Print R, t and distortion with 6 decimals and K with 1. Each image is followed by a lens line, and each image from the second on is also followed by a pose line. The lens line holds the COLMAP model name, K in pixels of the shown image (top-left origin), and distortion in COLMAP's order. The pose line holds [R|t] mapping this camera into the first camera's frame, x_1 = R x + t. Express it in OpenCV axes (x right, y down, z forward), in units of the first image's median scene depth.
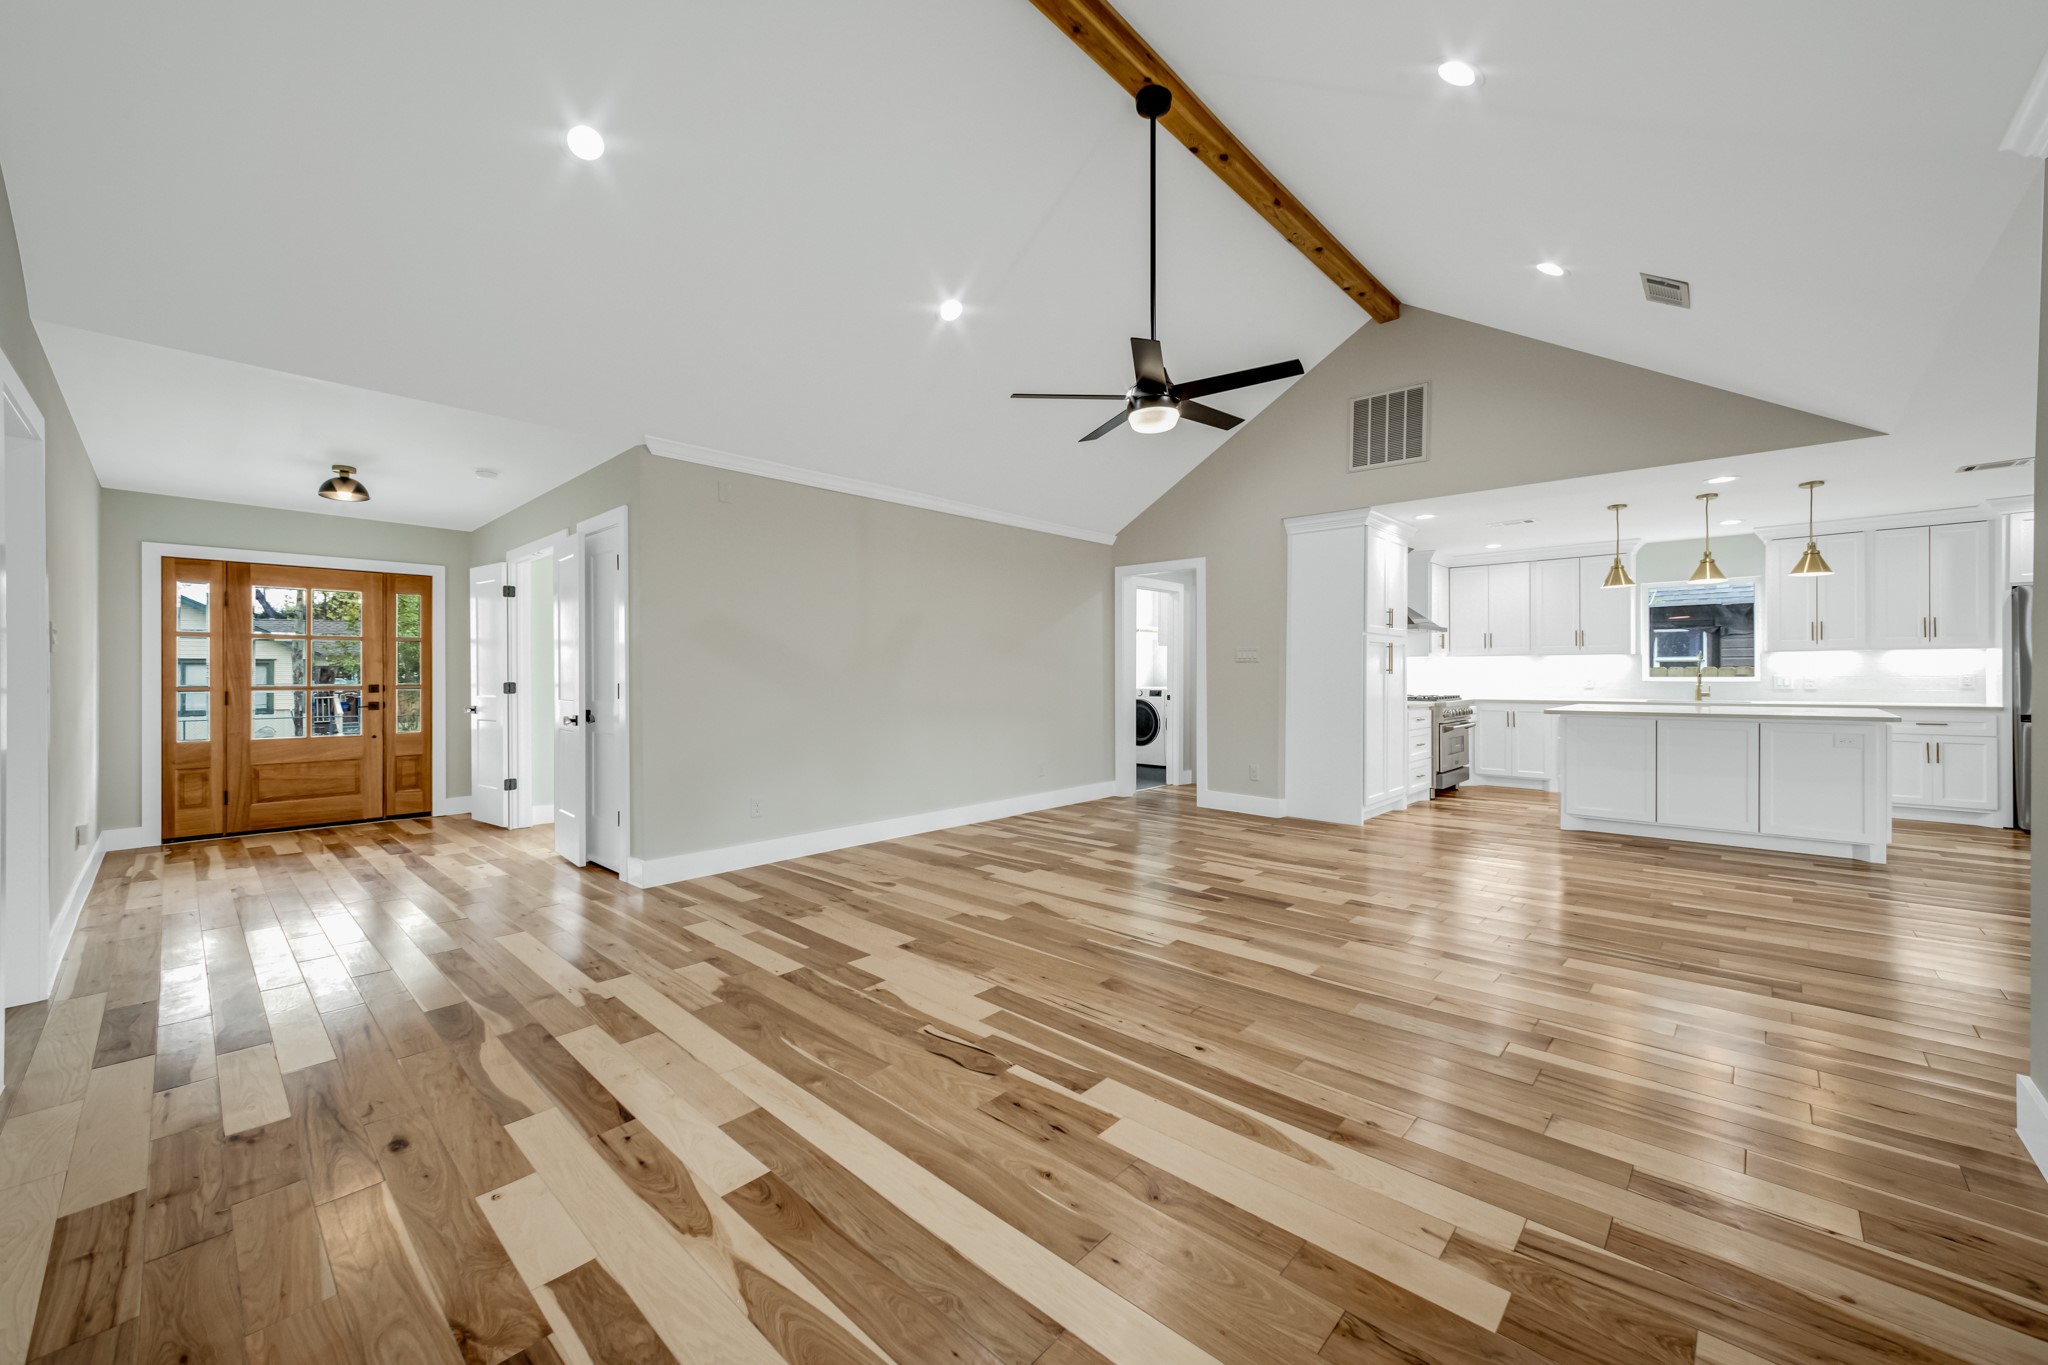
lens RADIAL K [[800.4, 0, 1025.5], [0, 800.4, 673.1], [0, 0, 1]] dist [0.004522, 0.000199]
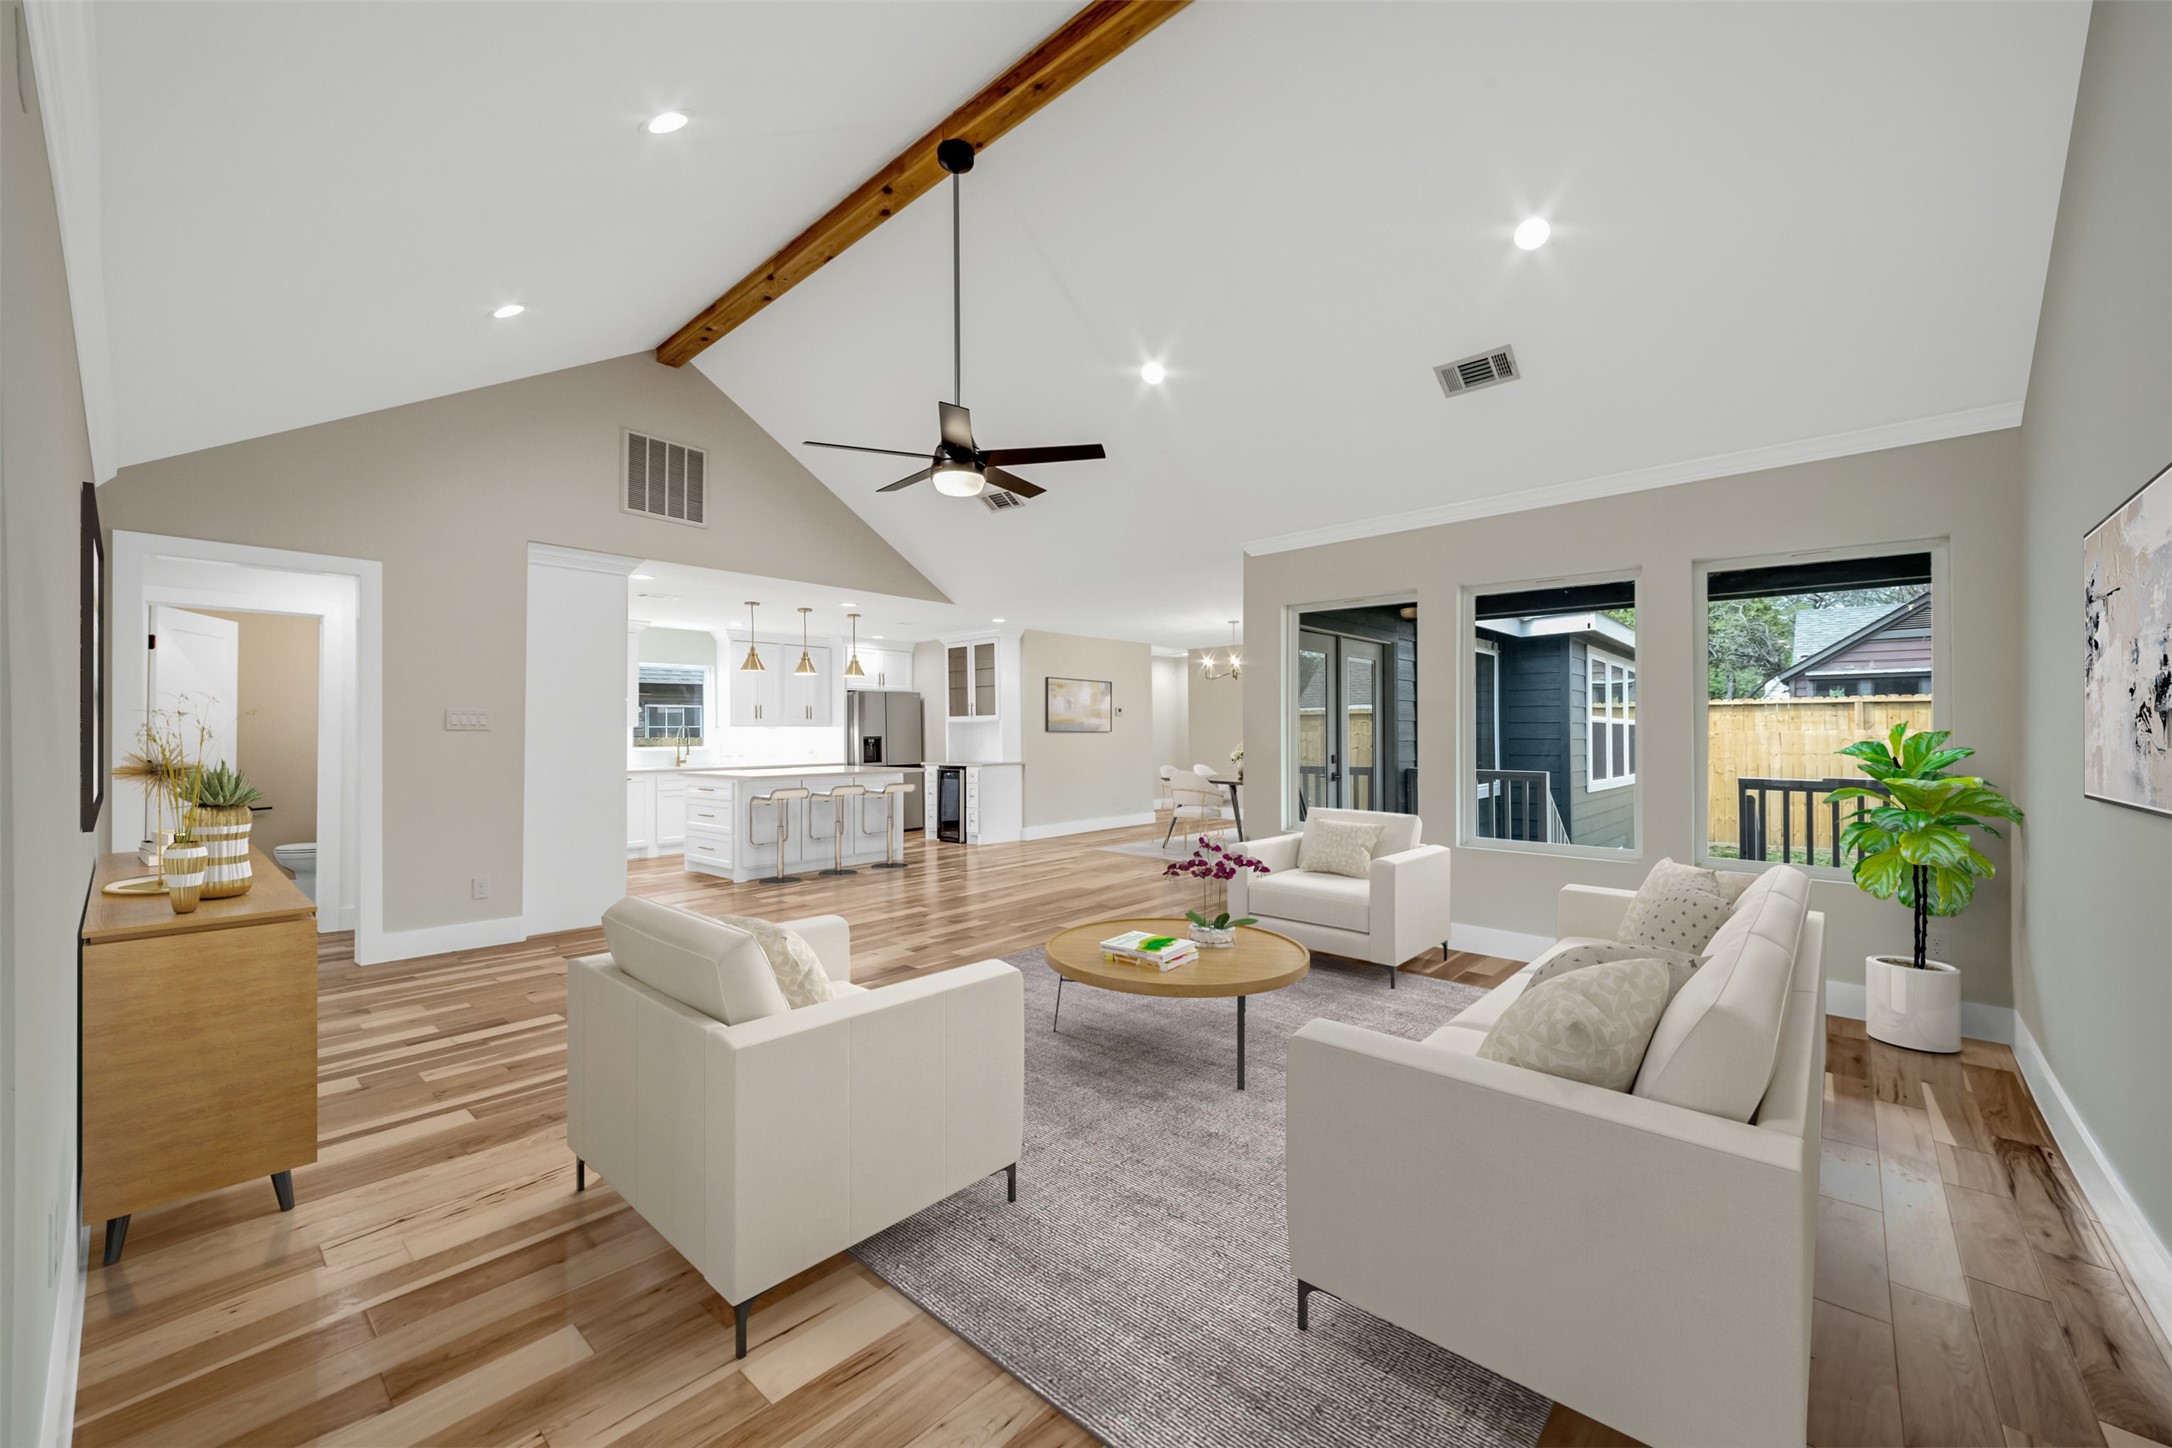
lens RADIAL K [[848.9, 0, 1075.1], [0, 848.9, 730.6], [0, 0, 1]] dist [0.004522, 0.000199]
pose [[-0.009178, 0.011987, 0.999886, -0.526316], [0.008721, 0.999891, -0.011907, -0.000114], [-0.999920, 0.008611, -0.009282, 0.537180]]
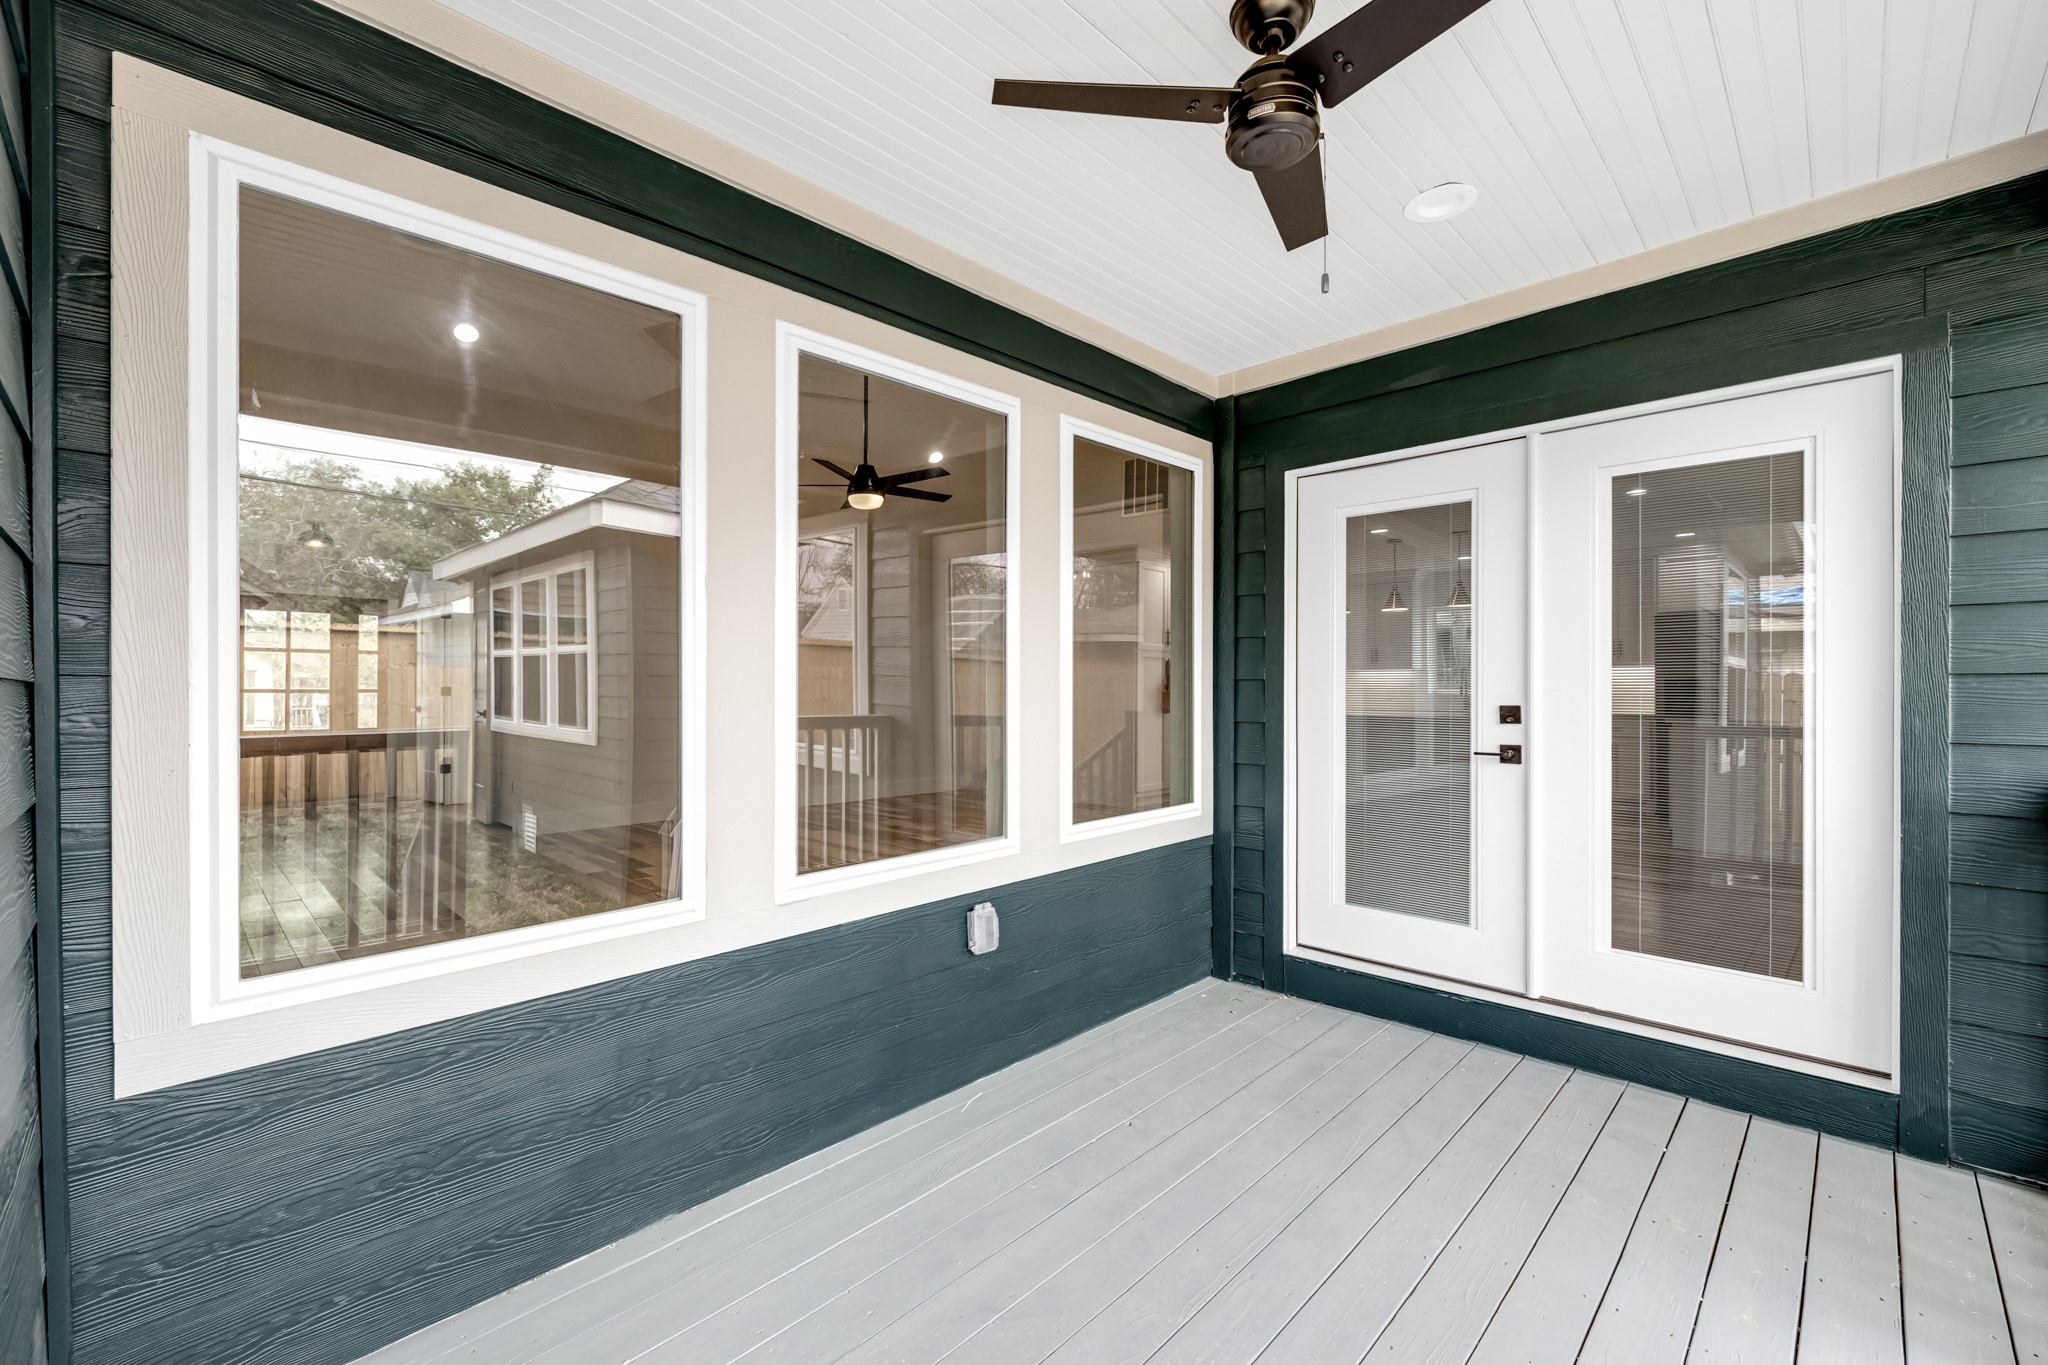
lens RADIAL K [[867.5, 0, 1020.2], [0, 867.5, 686.4], [0, 0, 1]] dist [0.000616, 0.000189]
pose [[0.999607, 0.005484, -0.027487, 0.294572], [-0.005613, 0.999974, -0.004633, 0.012586], [0.027461, 0.004786, 0.999611, -0.331091]]
